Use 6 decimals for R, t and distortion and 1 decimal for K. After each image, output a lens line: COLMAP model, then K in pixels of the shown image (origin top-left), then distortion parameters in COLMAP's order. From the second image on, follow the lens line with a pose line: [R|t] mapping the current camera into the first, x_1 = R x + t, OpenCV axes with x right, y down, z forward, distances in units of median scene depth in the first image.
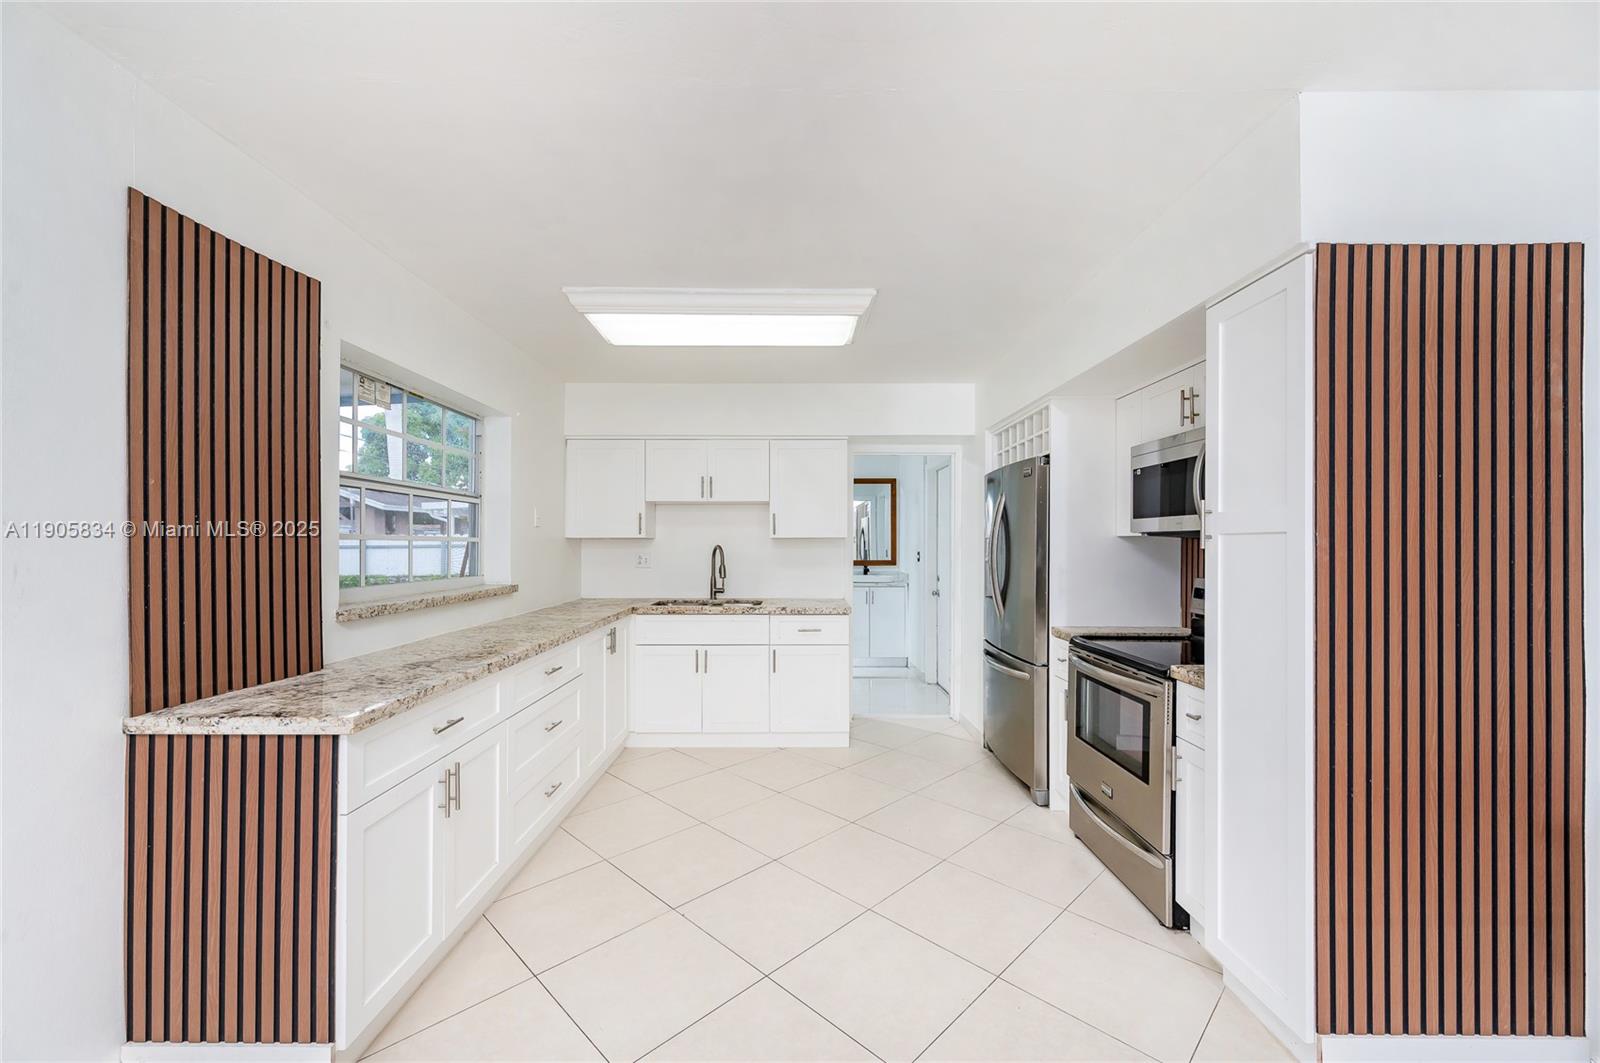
lens RADIAL K [[637.2, 0, 805.4], [0, 637.2, 531.0], [0, 0, 1]] dist [-0.006057, 0.001061]
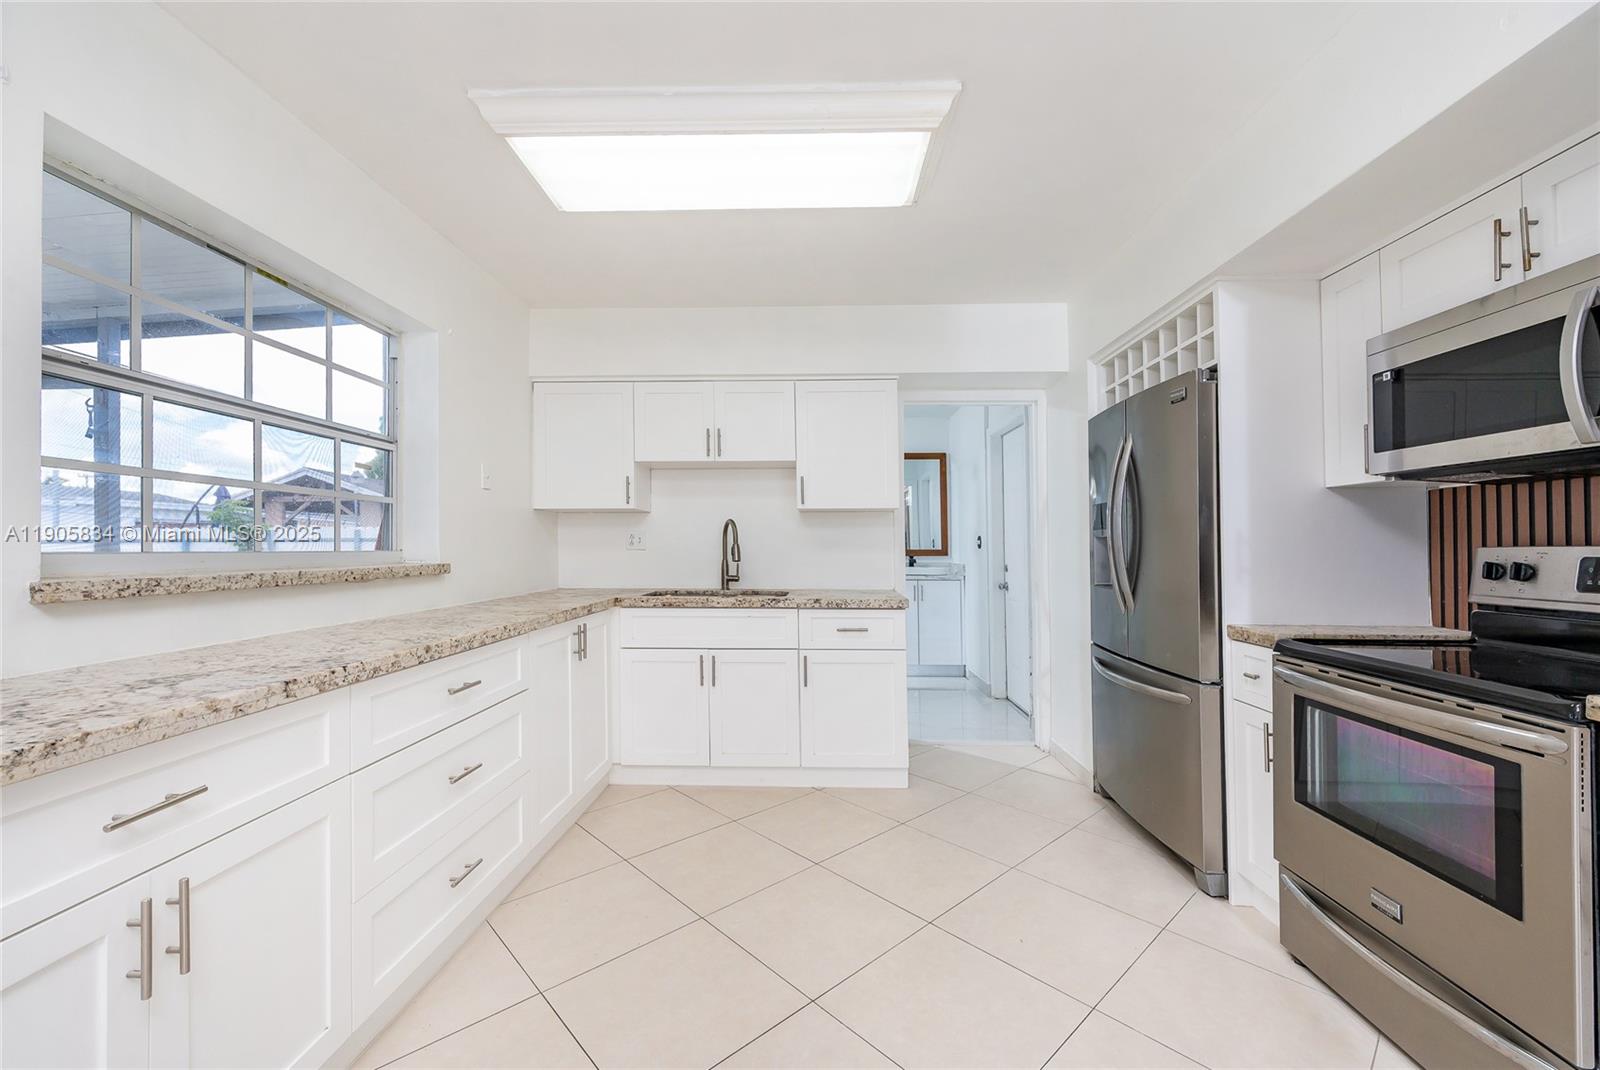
lens RADIAL K [[649.4, 0, 800.6], [0, 649.4, 535.4], [0, 0, 1]] dist [-0.000422, 0.000289]
pose [[0.998847, -0.002515, -0.047933, -0.018955], [0.002675, 0.999991, 0.003279, 0.048771], [0.047925, -0.003404, 0.998845, 0.273765]]
